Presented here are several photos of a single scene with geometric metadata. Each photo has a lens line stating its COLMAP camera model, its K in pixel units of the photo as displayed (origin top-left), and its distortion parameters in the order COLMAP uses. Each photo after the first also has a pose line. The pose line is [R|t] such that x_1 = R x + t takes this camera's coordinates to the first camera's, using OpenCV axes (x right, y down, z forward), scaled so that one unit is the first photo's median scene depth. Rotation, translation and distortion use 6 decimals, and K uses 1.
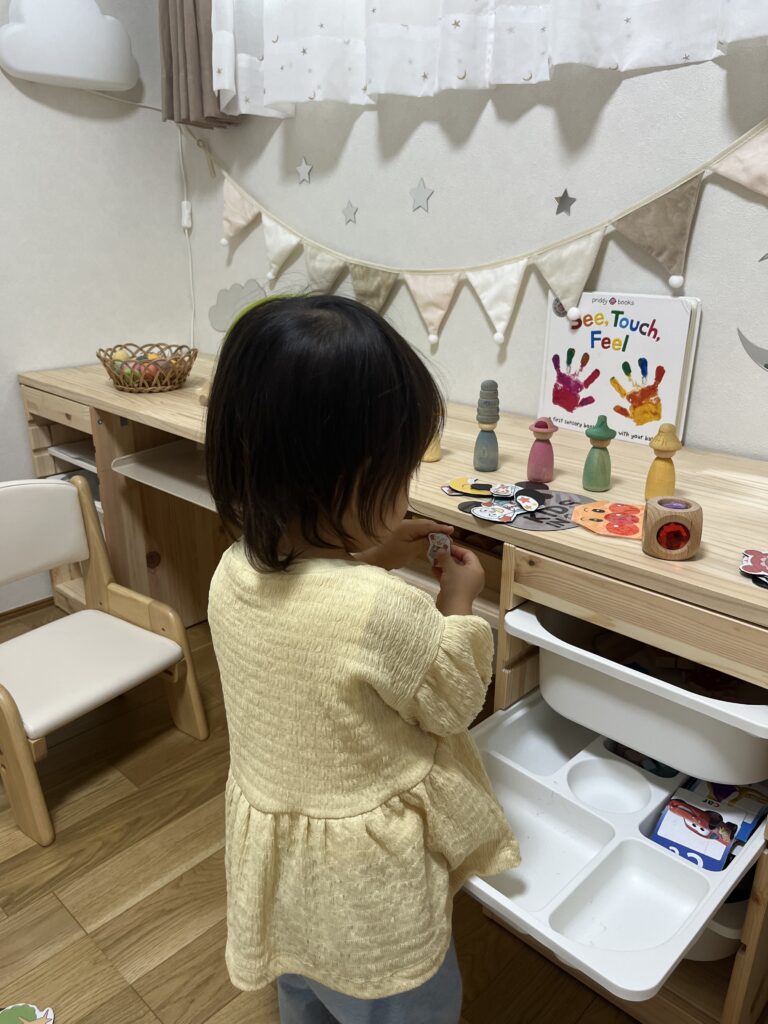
lens RADIAL K [[786.0, 0, 382.5], [0, 786.0, 506.0], [0, 0, 1]] dist [0.056497, -0.105639]
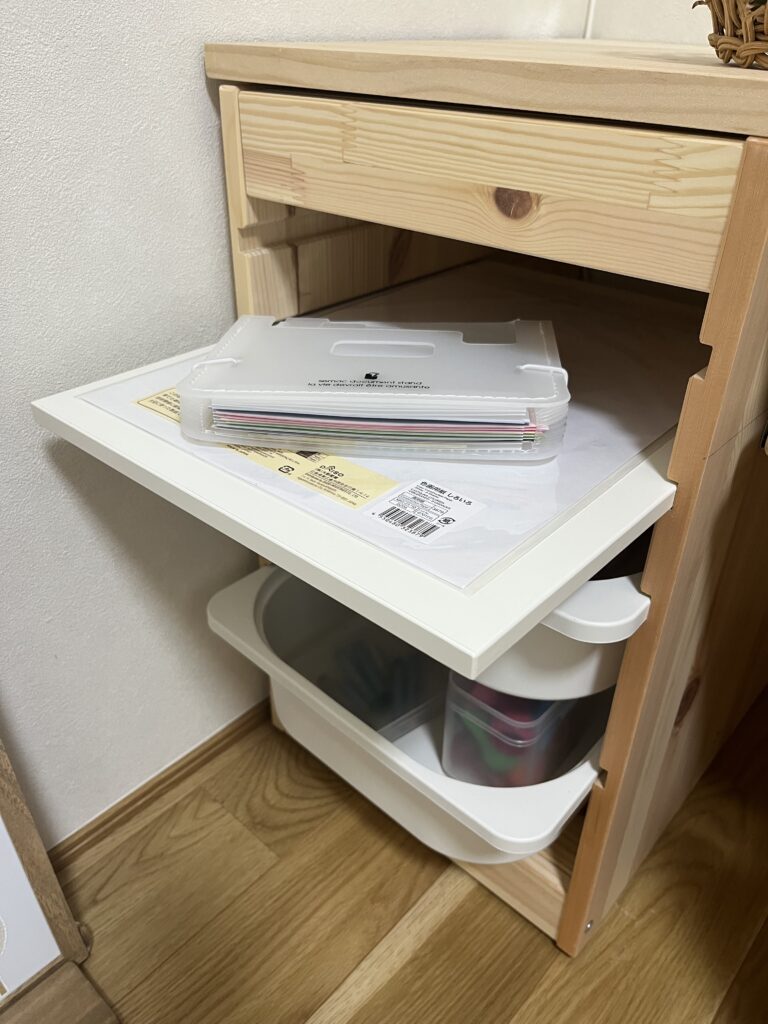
lens RADIAL K [[786.0, 0, 381.6], [0, 786.0, 497.5], [0, 0, 1]] dist [0.056497, -0.105639]
pose [[0.999382, -0.010136, 0.033668, -0.521086], [0.003144, 0.979472, 0.201555, -0.089087], [-0.035020, -0.201325, 0.978898, 0.892842]]
